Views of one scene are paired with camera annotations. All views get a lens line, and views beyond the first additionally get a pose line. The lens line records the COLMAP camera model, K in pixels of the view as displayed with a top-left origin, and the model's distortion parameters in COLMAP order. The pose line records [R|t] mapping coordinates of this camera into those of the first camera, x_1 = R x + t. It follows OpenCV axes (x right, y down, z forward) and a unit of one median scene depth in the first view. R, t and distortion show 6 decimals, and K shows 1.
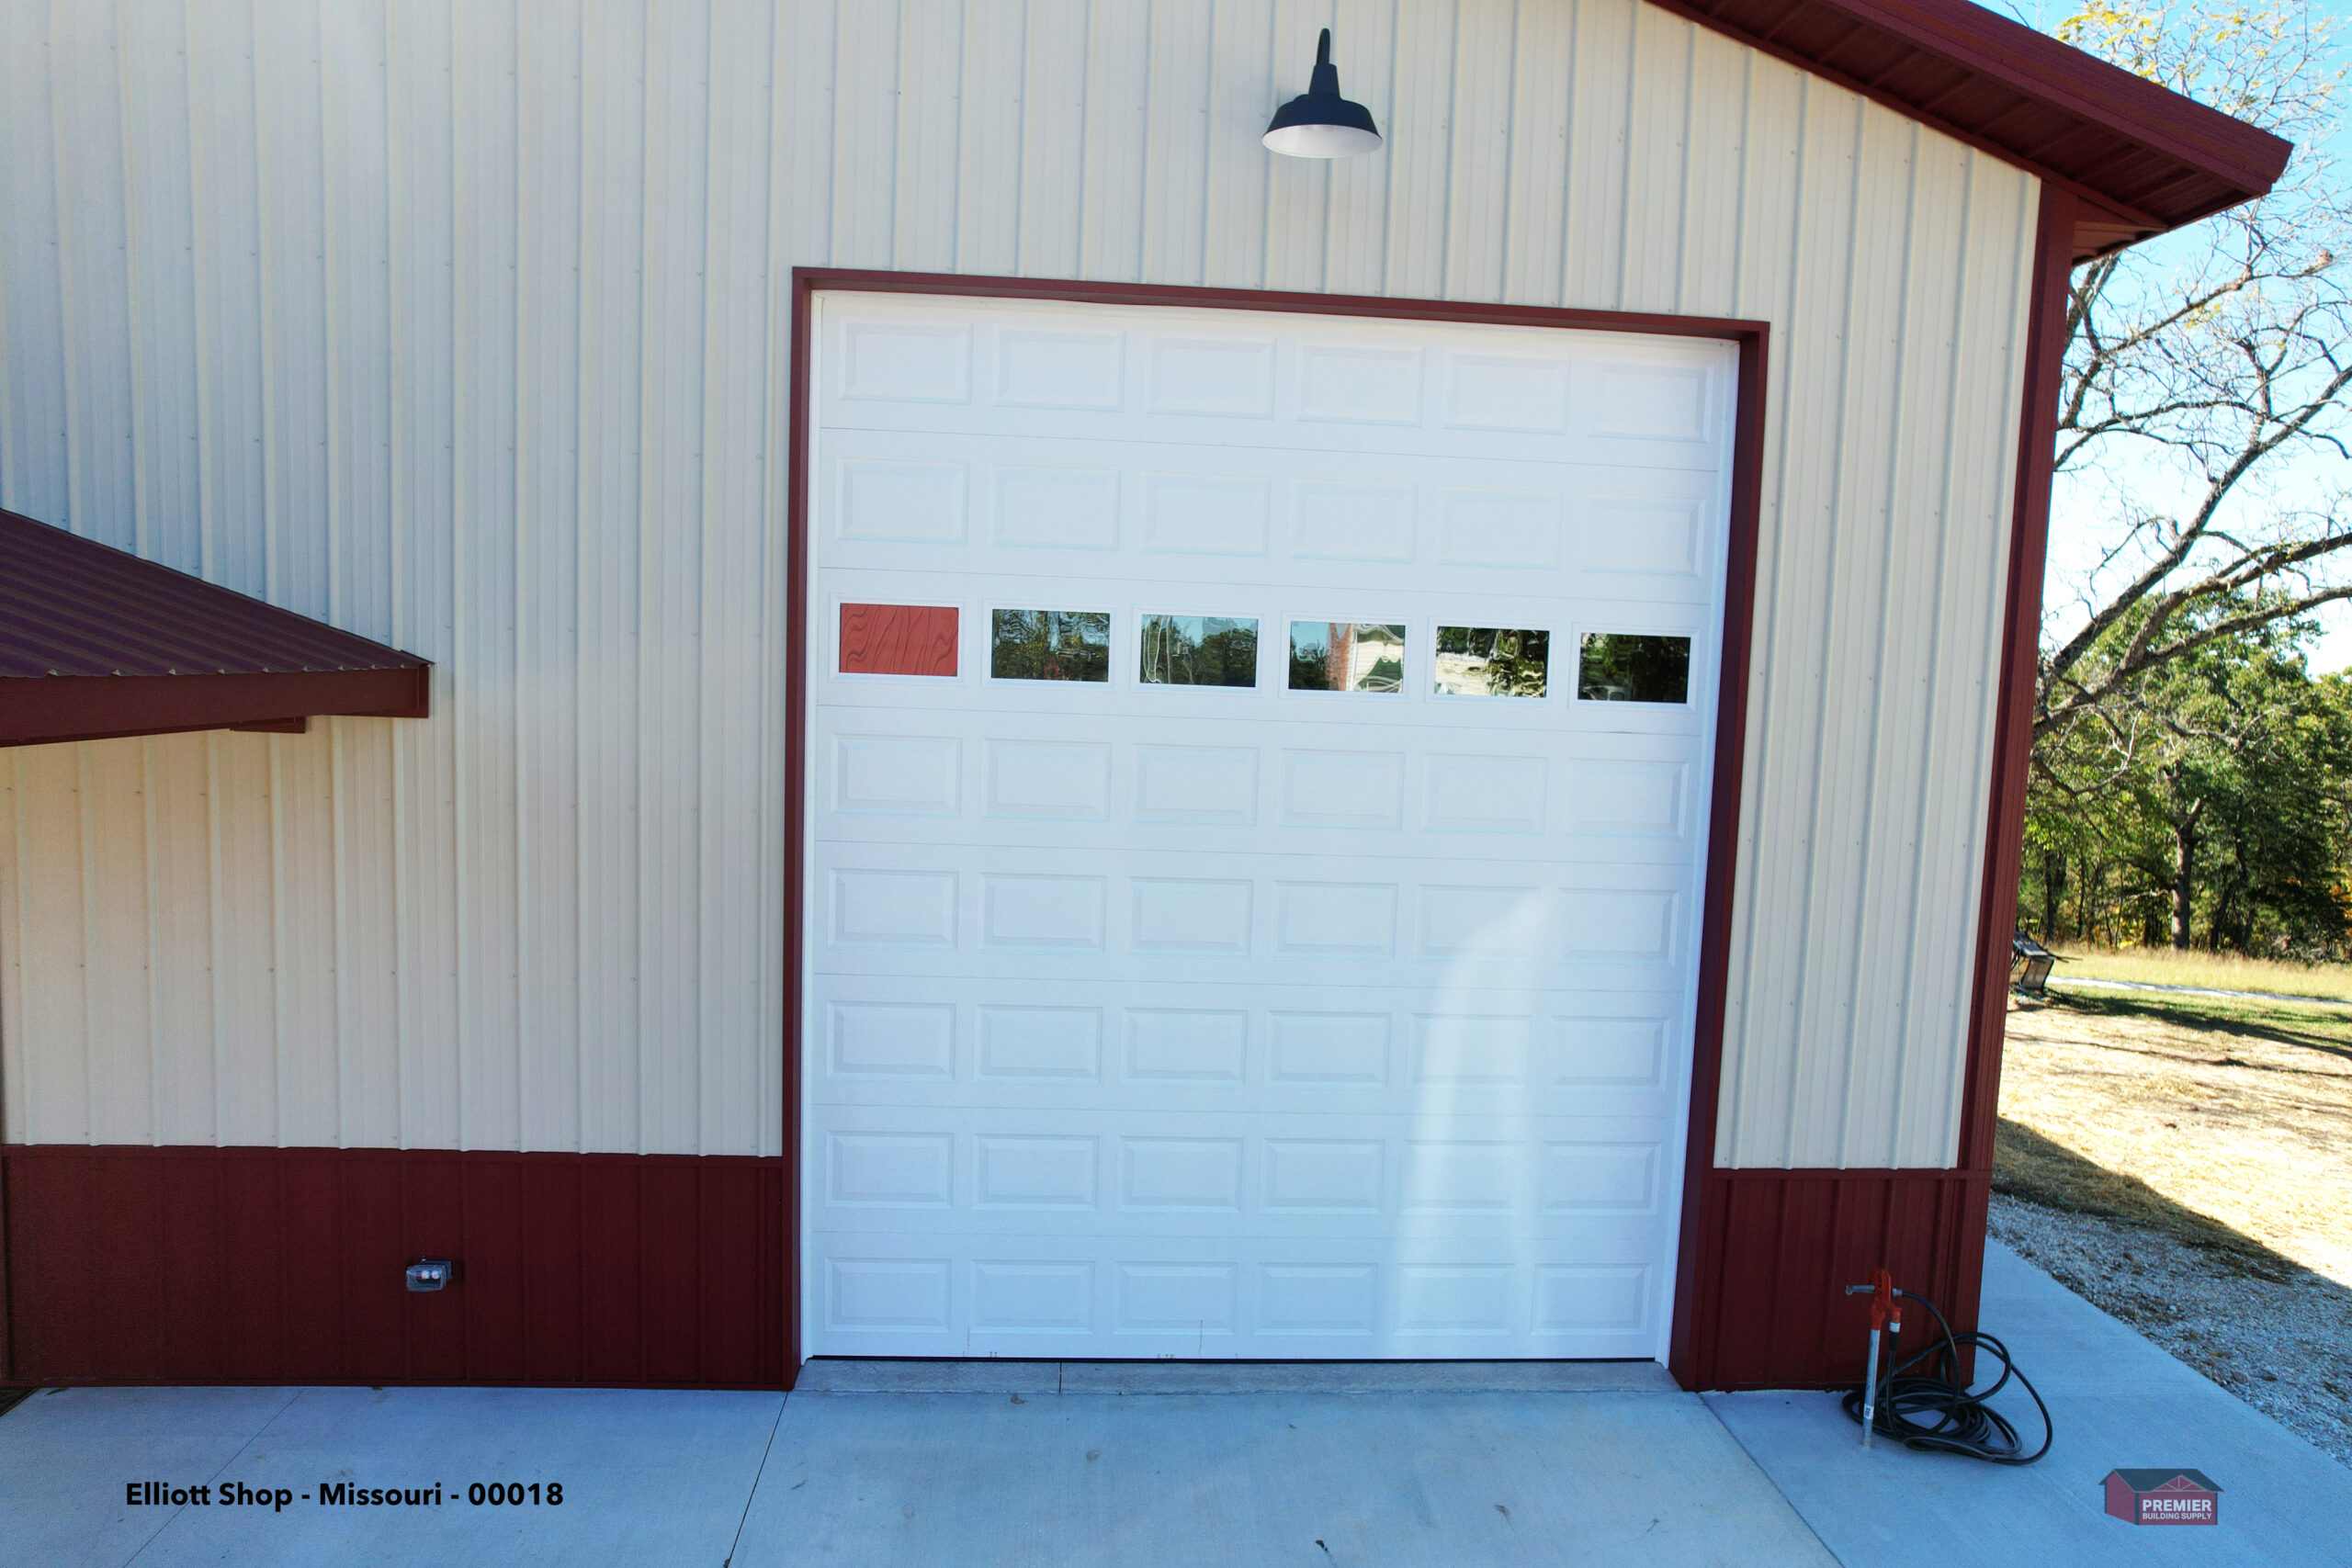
lens RADIAL K [[1508.2, 0, 1170.0], [0, 1508.2, 821.8], [0, 0, 1]] dist [-0.082082, 0.053038]
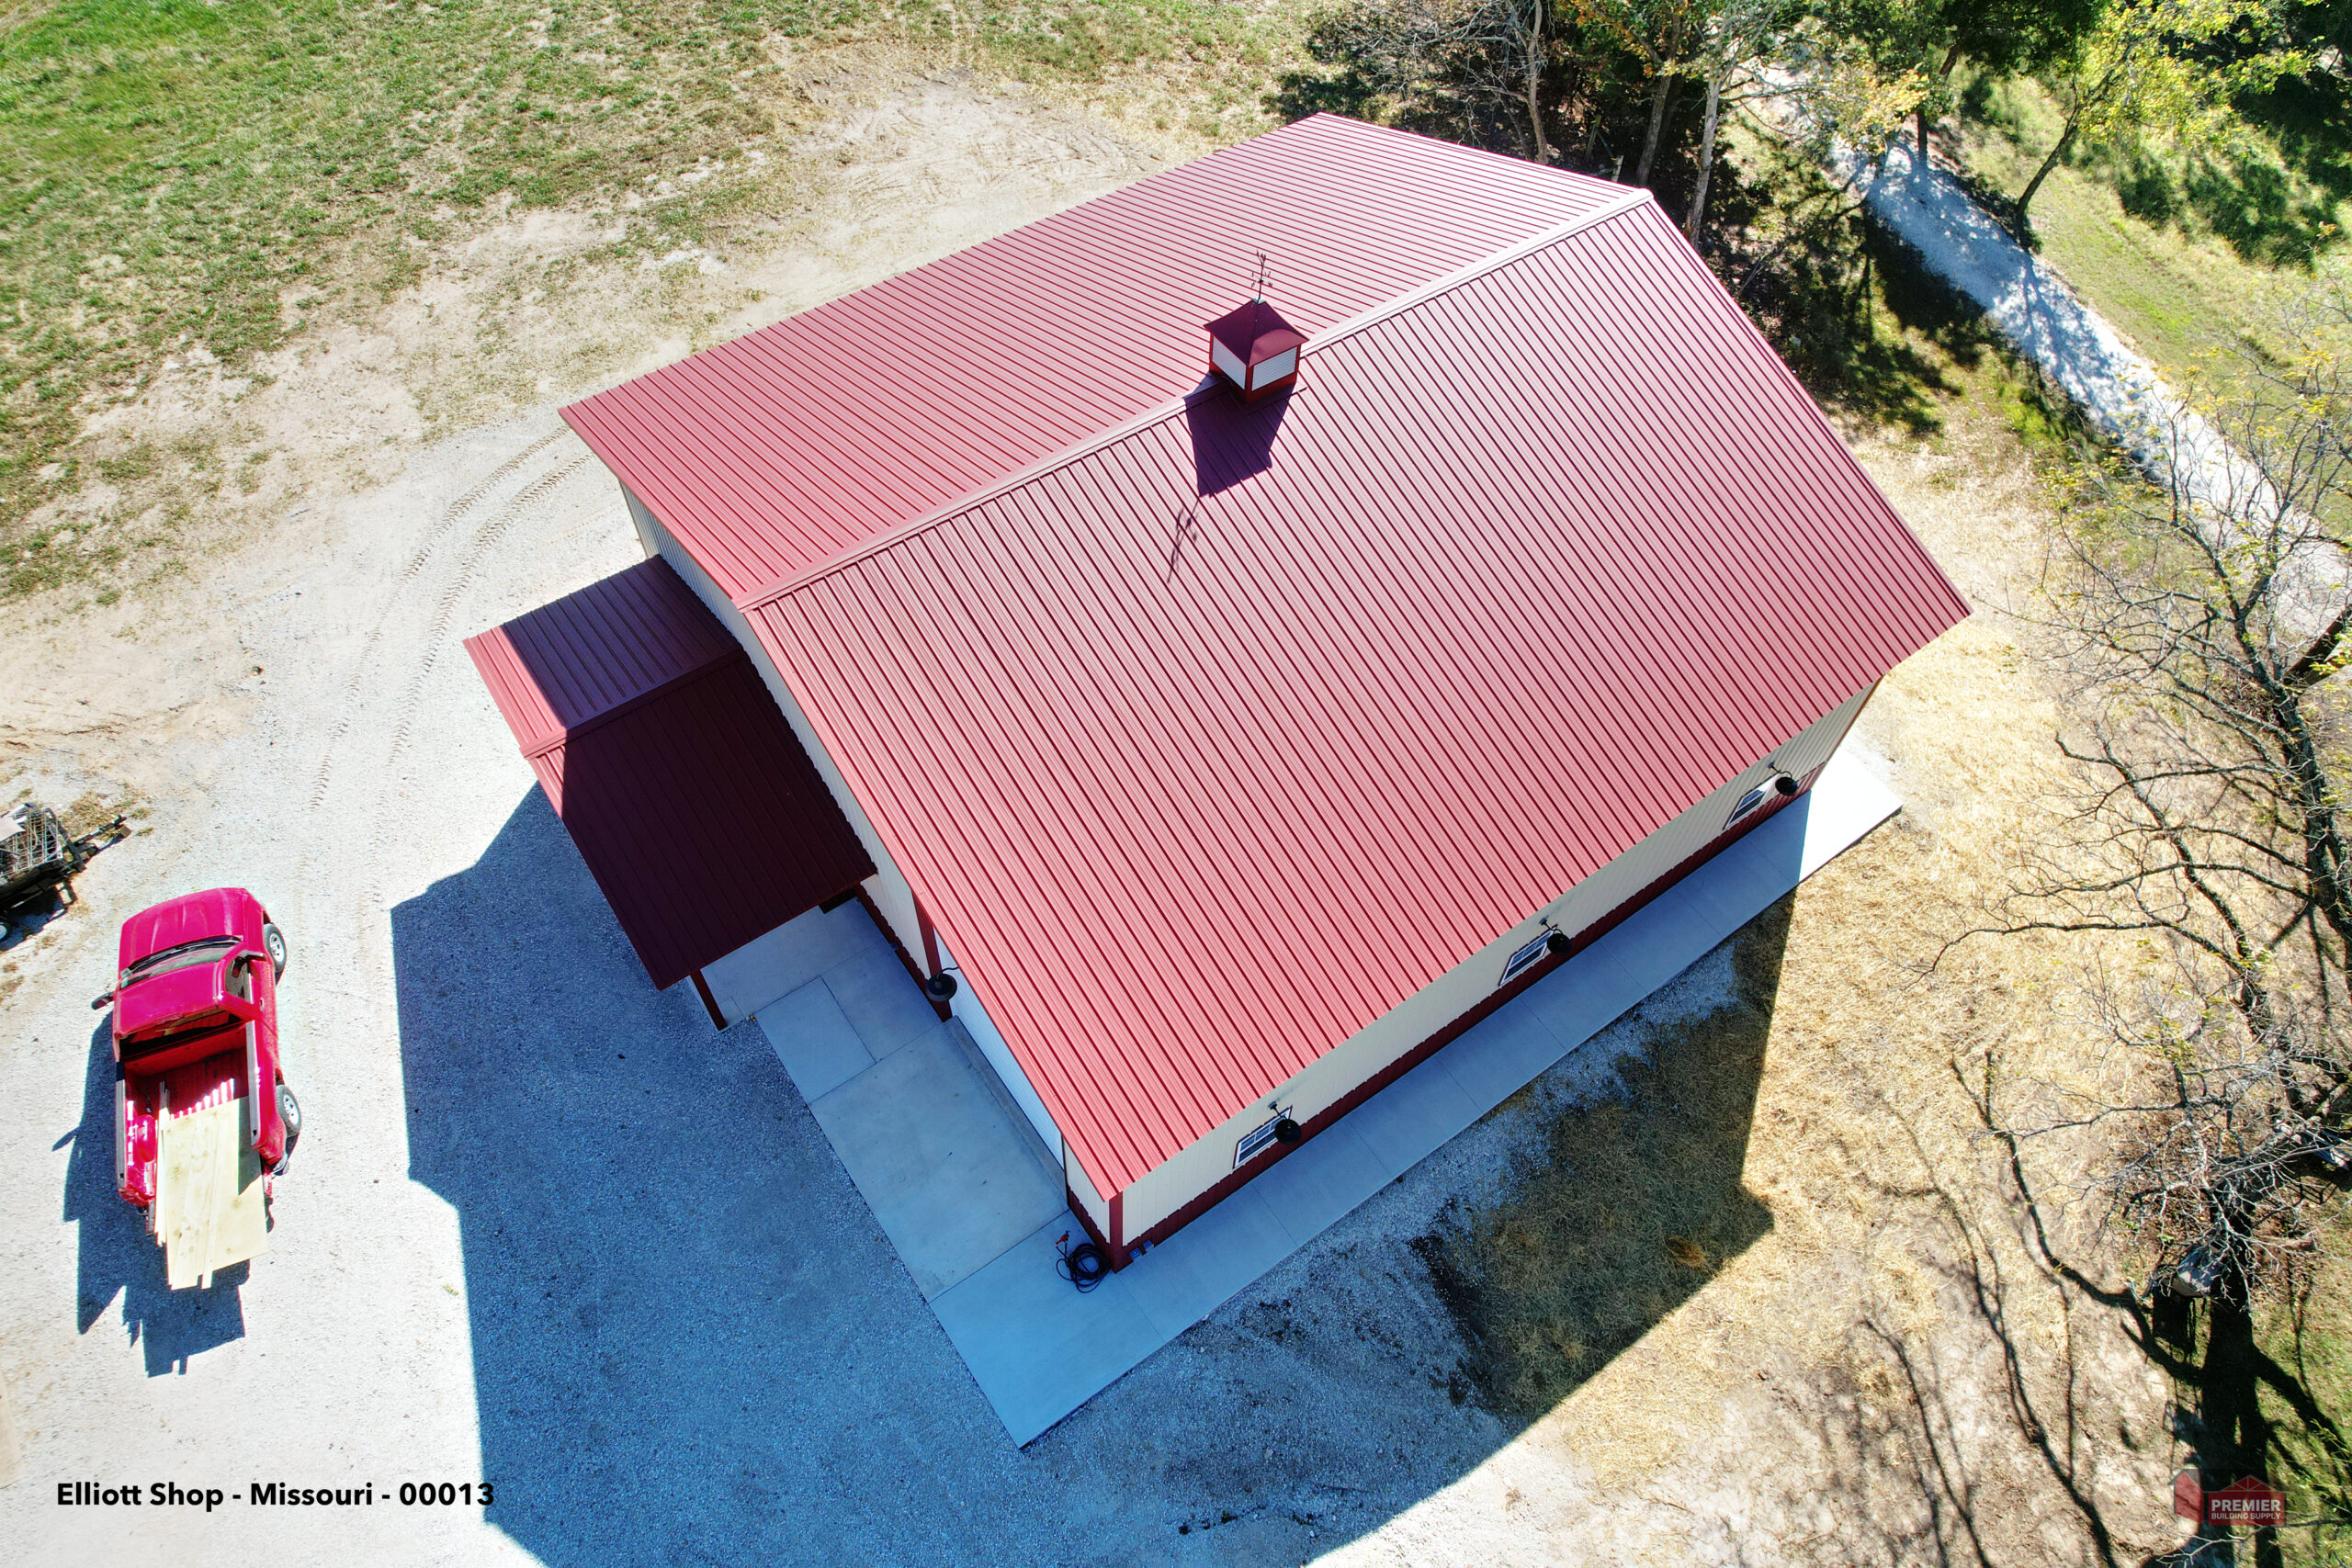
lens RADIAL K [[1498.3, 0, 1181.7], [0, 1498.3, 794.5], [0, 0, 1]] dist [-0.065496, 0.052209]
pose [[0.532489, 0.687354, -0.493965, 1.607112], [-0.104225, 0.632384, 0.767612, -3.069335], [0.839996, -0.357261, 0.408377, 0.116686]]
